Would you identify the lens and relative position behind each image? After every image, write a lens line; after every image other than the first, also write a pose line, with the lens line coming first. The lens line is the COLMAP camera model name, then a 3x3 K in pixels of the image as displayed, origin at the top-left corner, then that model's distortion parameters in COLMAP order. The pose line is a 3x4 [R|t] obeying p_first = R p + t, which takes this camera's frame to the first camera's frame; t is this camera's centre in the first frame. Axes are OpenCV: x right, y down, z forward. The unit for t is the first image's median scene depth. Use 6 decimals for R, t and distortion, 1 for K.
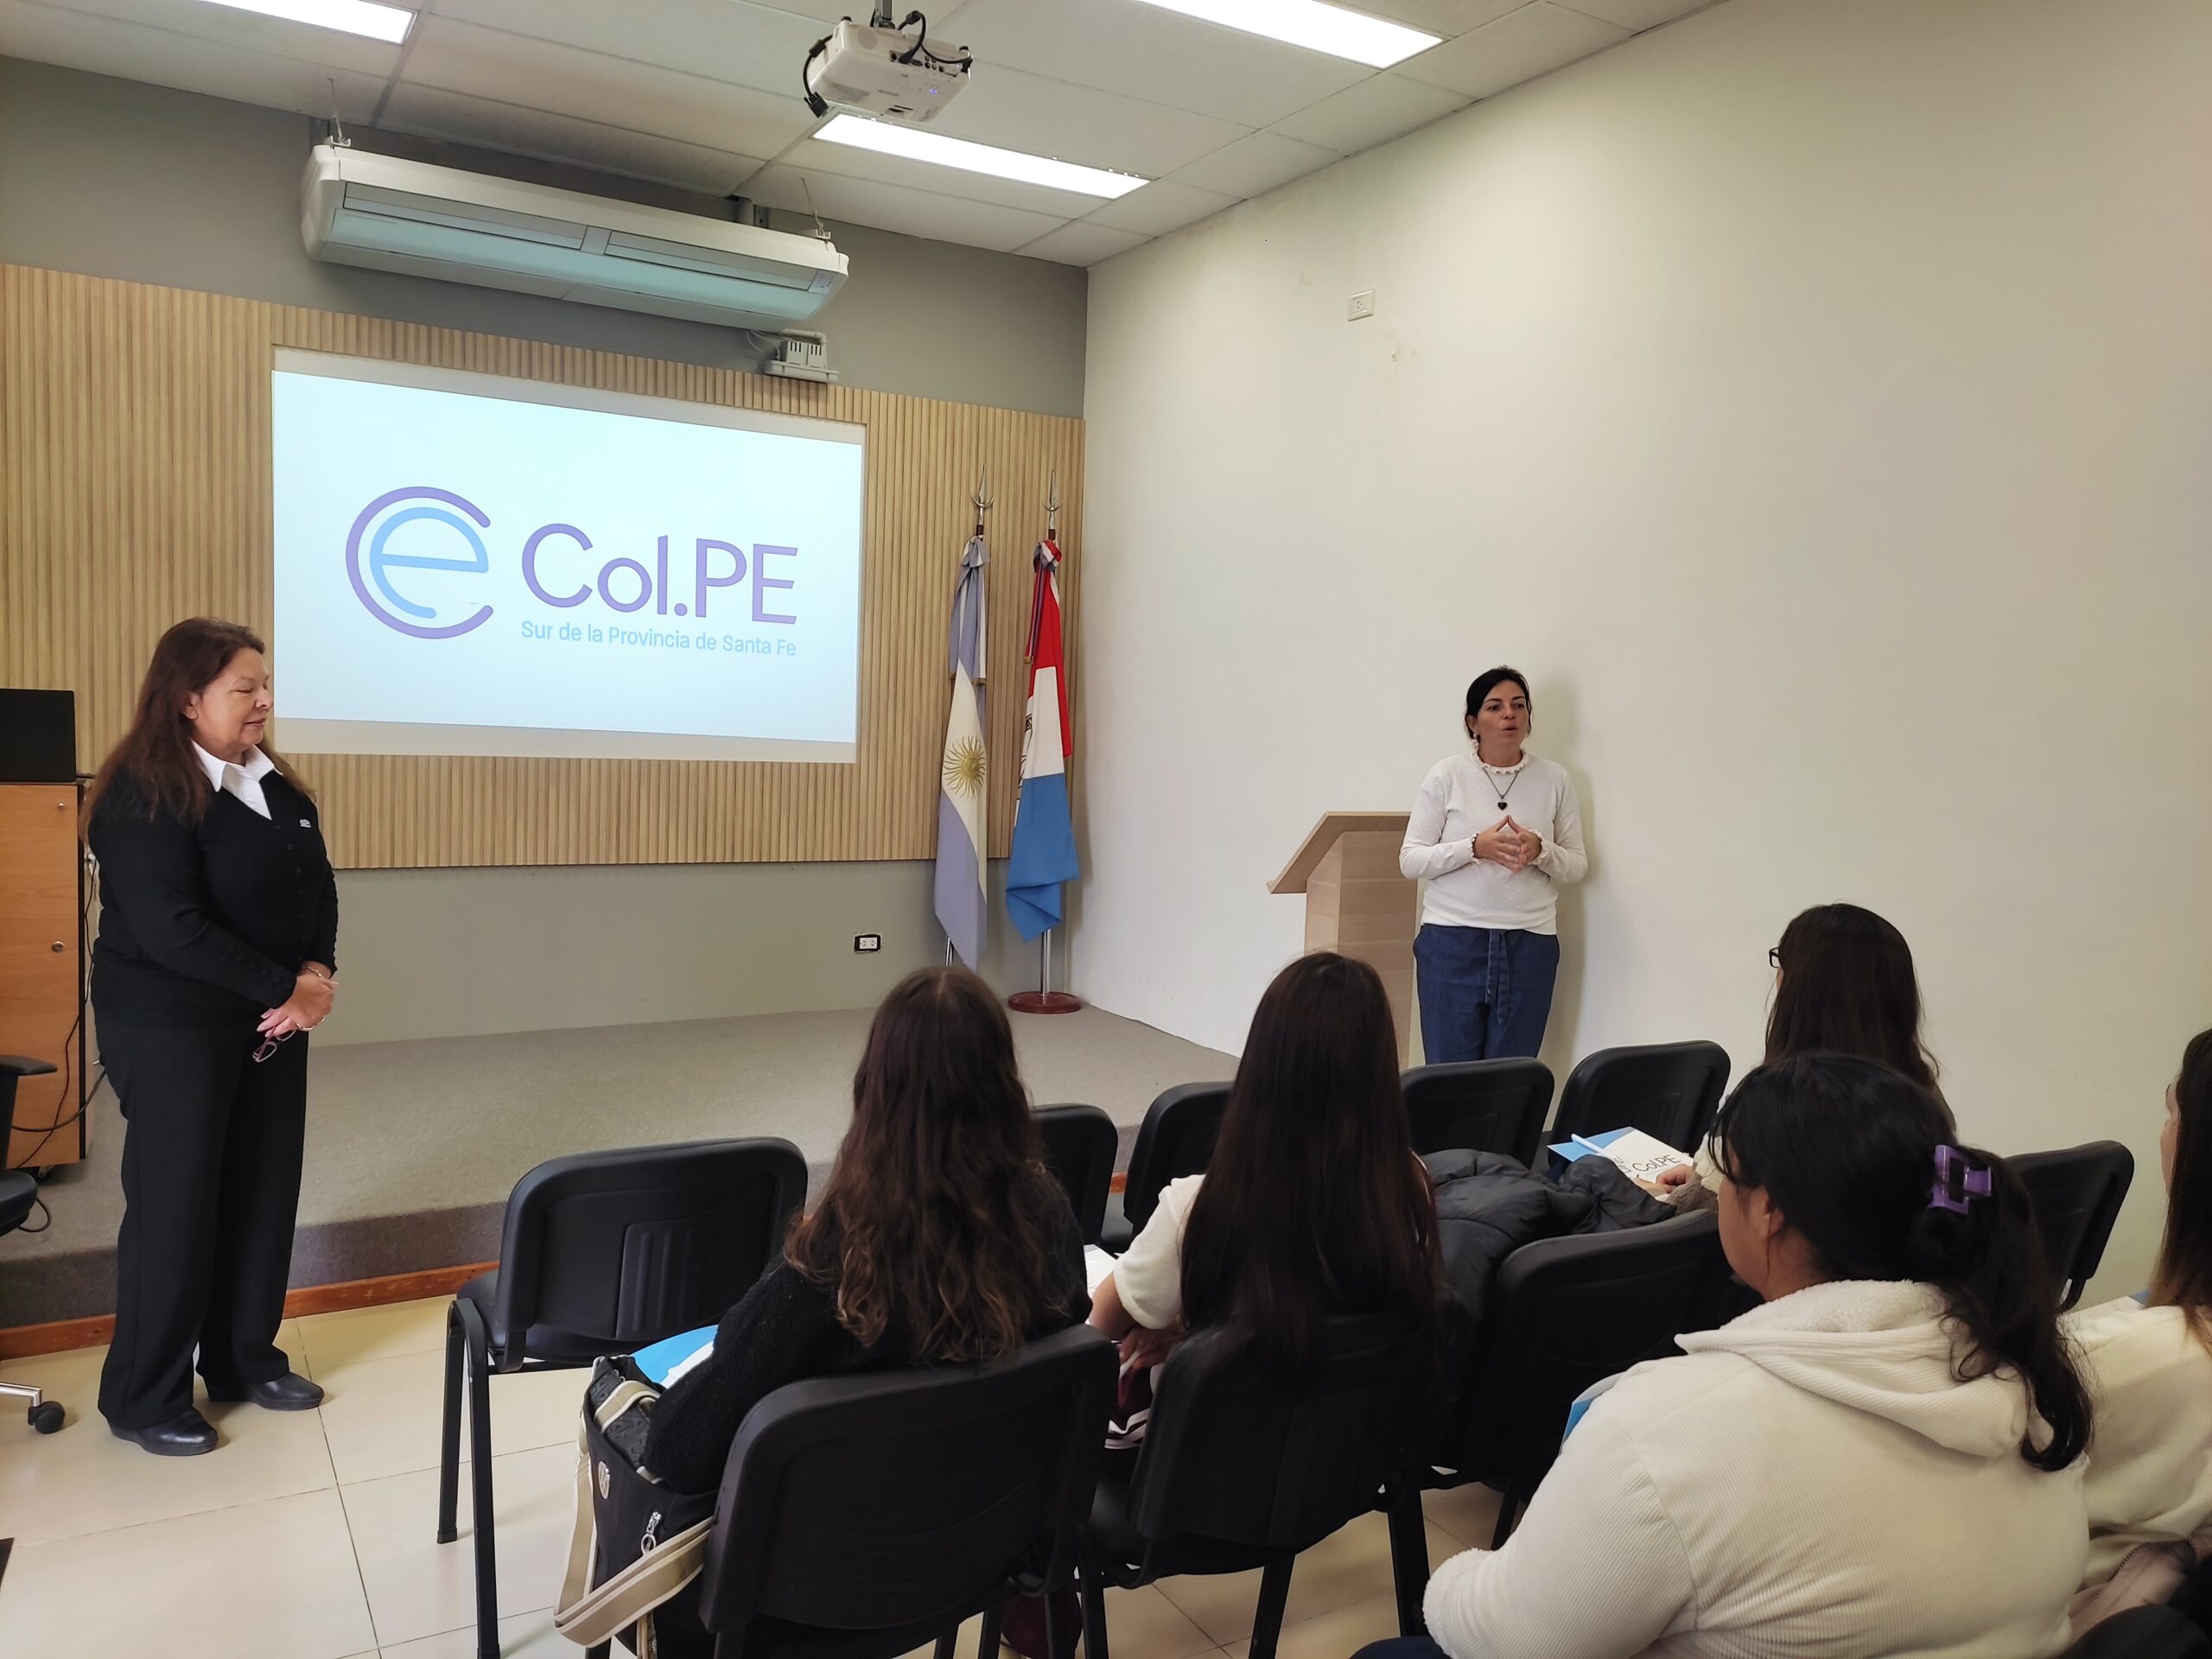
lens RADIAL K [[1636.5, 0, 1106.0], [0, 1636.5, 829.5], [0, 0, 1]] dist [0.052468, -0.045778]
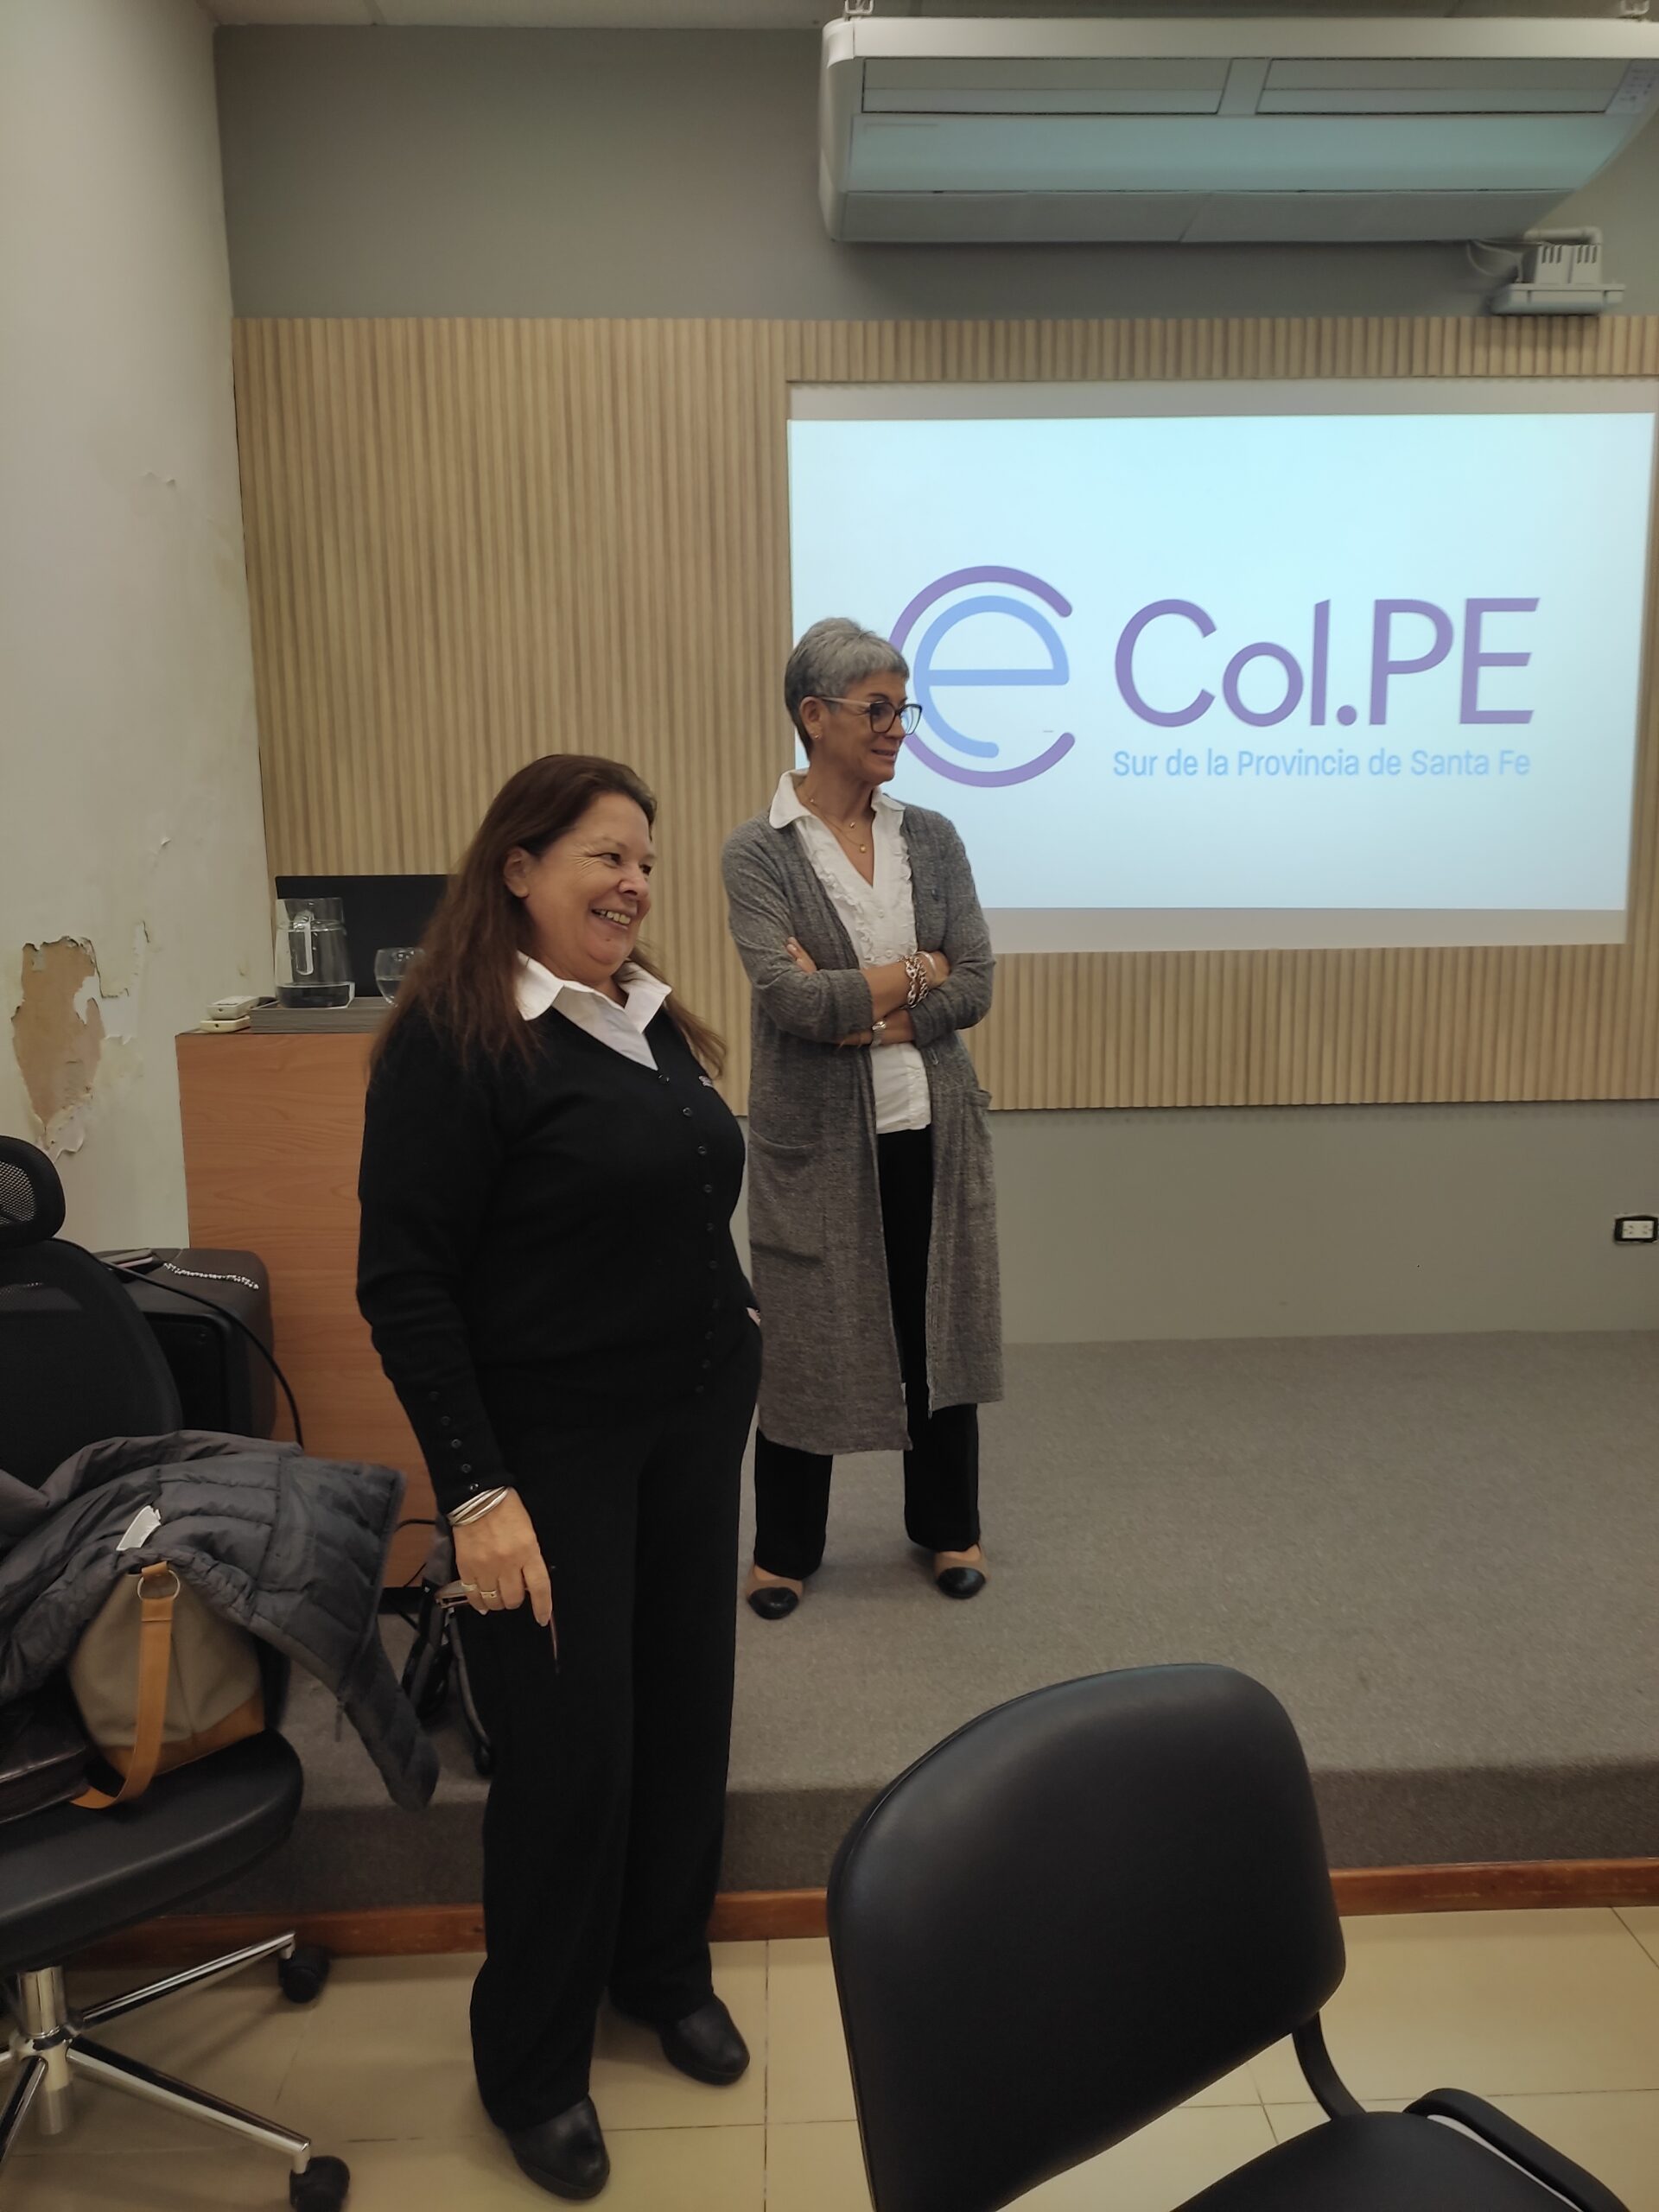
lens RADIAL K [[1636.5, 0, 829.5], [0, 1636.5, 1106.0], [0, 0, 1]] dist [0.052468, -0.045778]
pose [[0.877704, 0.024336, -0.478585, -0.123063], [0.011205, 0.997394, 0.071267, -0.028666], [0.479073, -0.067914, 0.875144, 0.322486]]
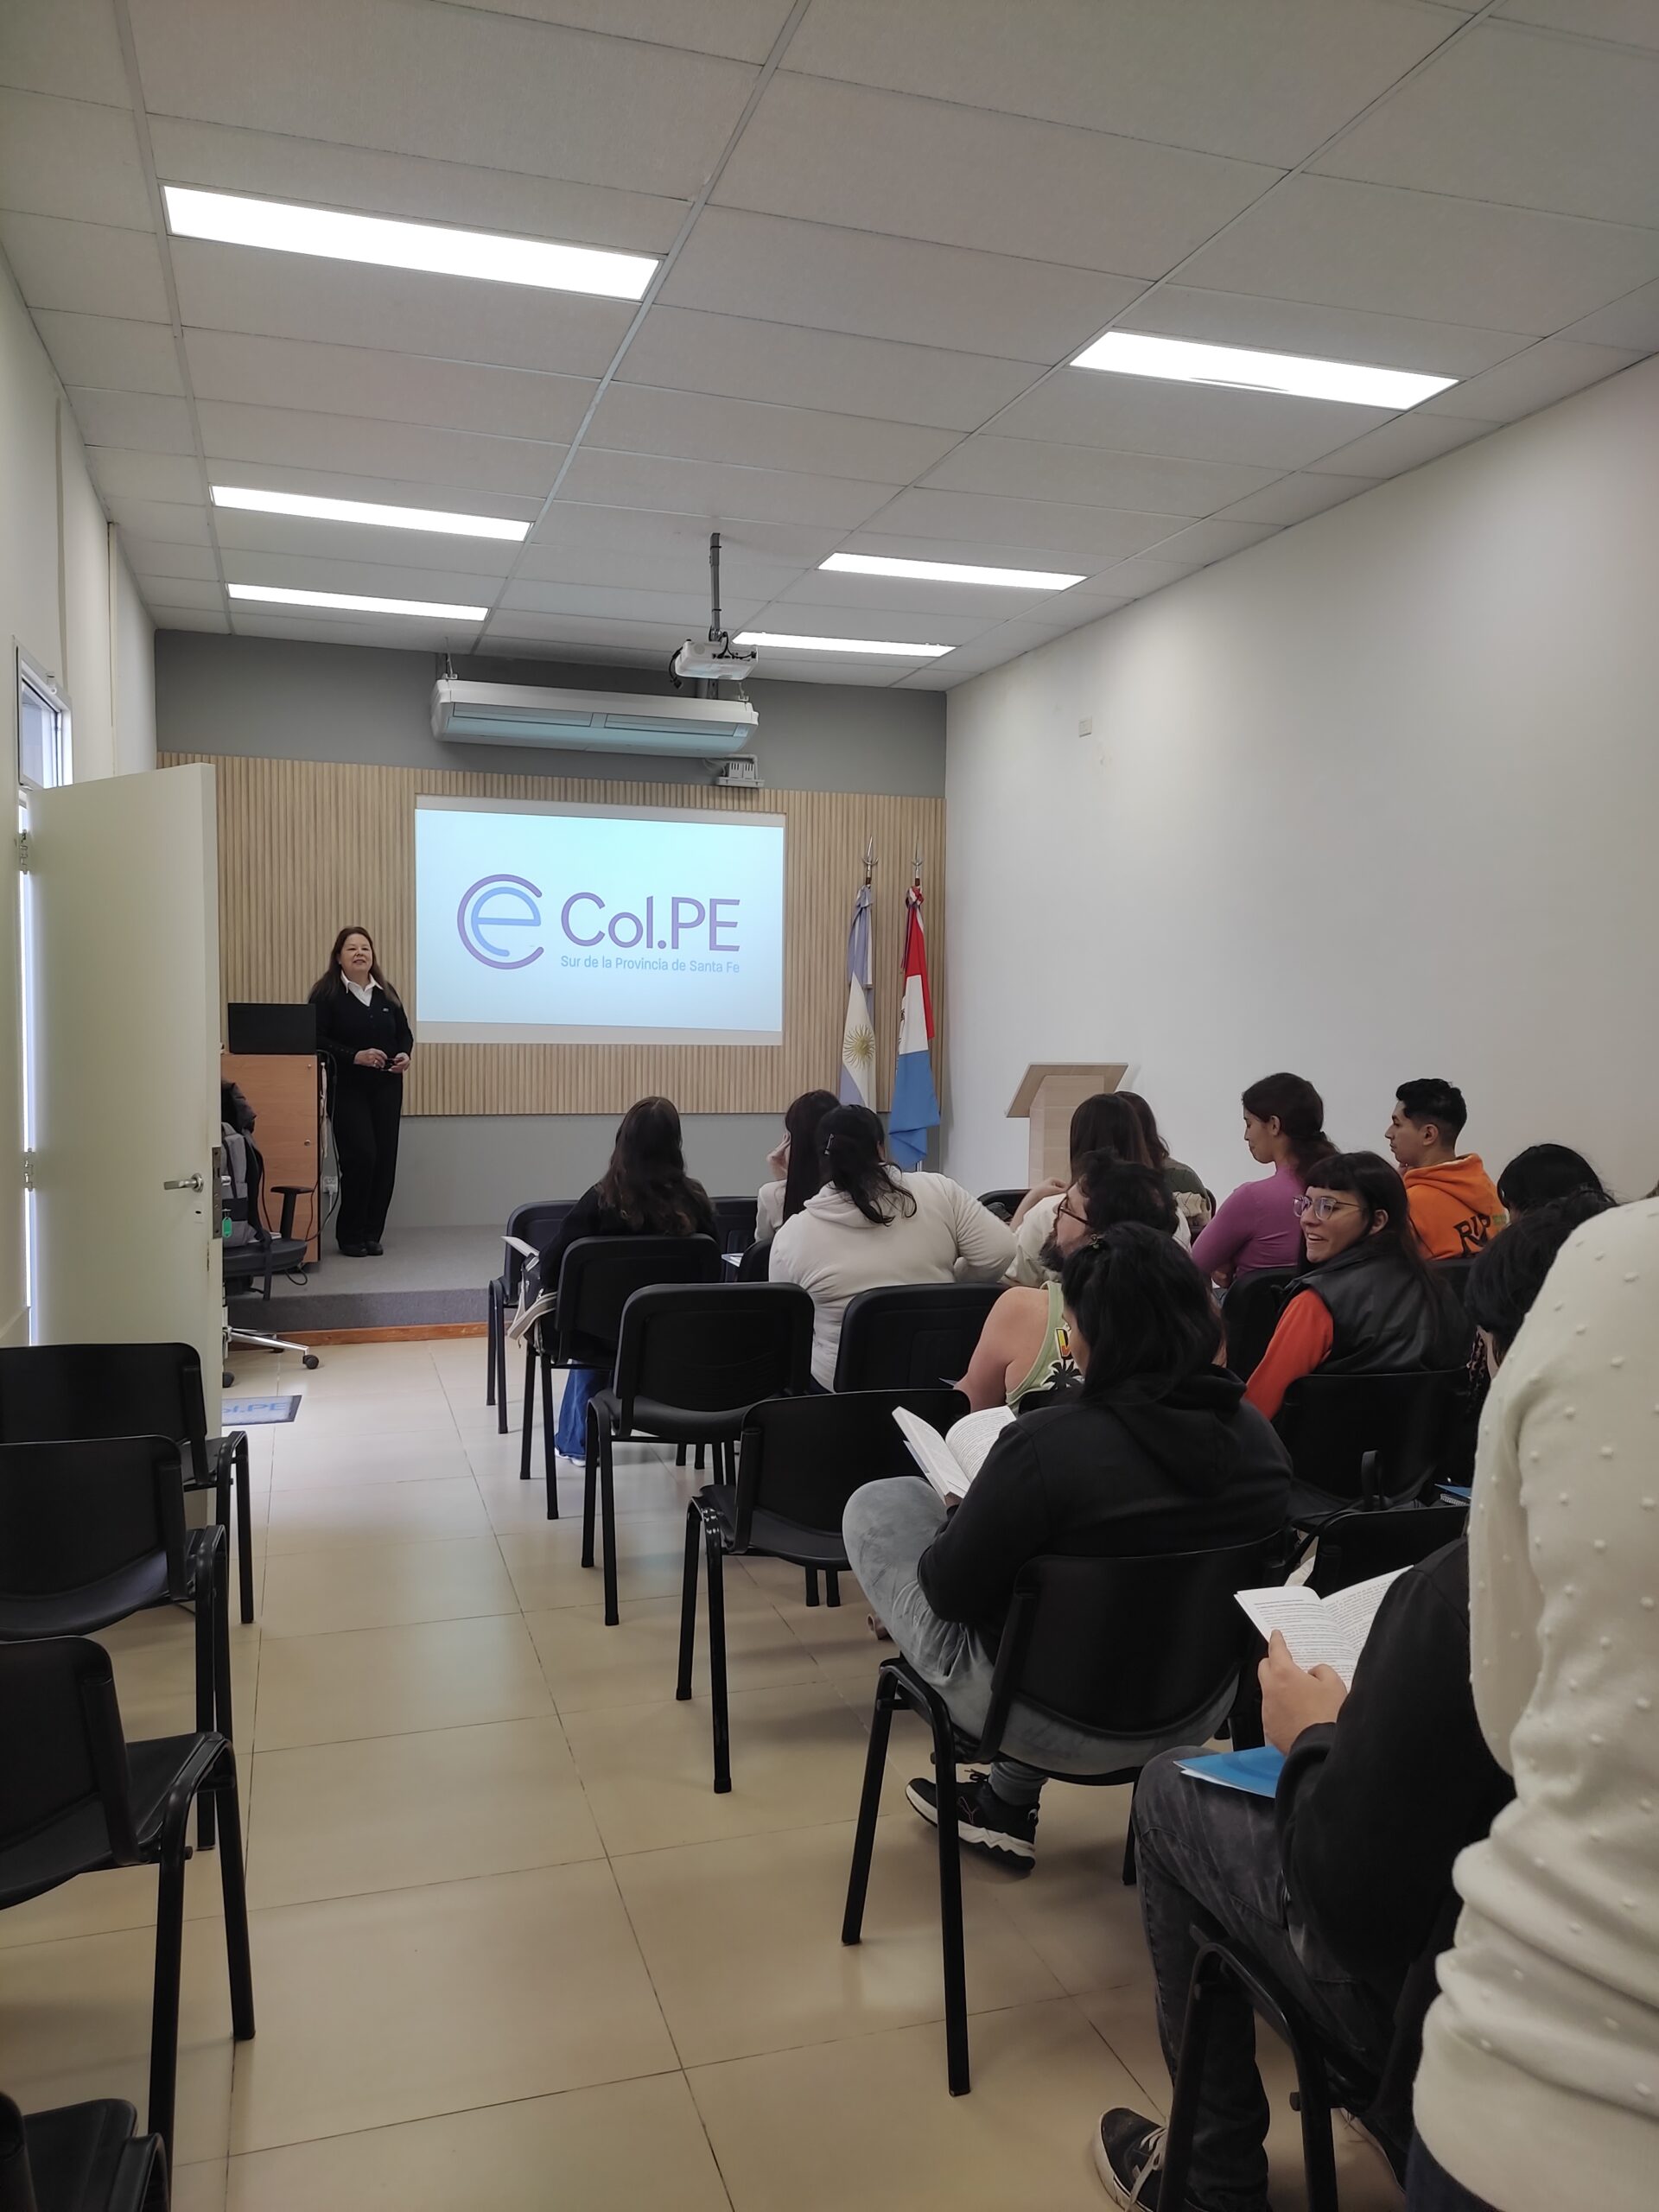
lens RADIAL K [[1636.5, 0, 829.5], [0, 1636.5, 1106.0], [0, 0, 1]] dist [0.052468, -0.045778]
pose [[0.975126, -0.011151, -0.221373, 0.223065], [0.006679, 0.999758, -0.020941, 0.046910], [0.221553, 0.018942, 0.974964, -0.430270]]
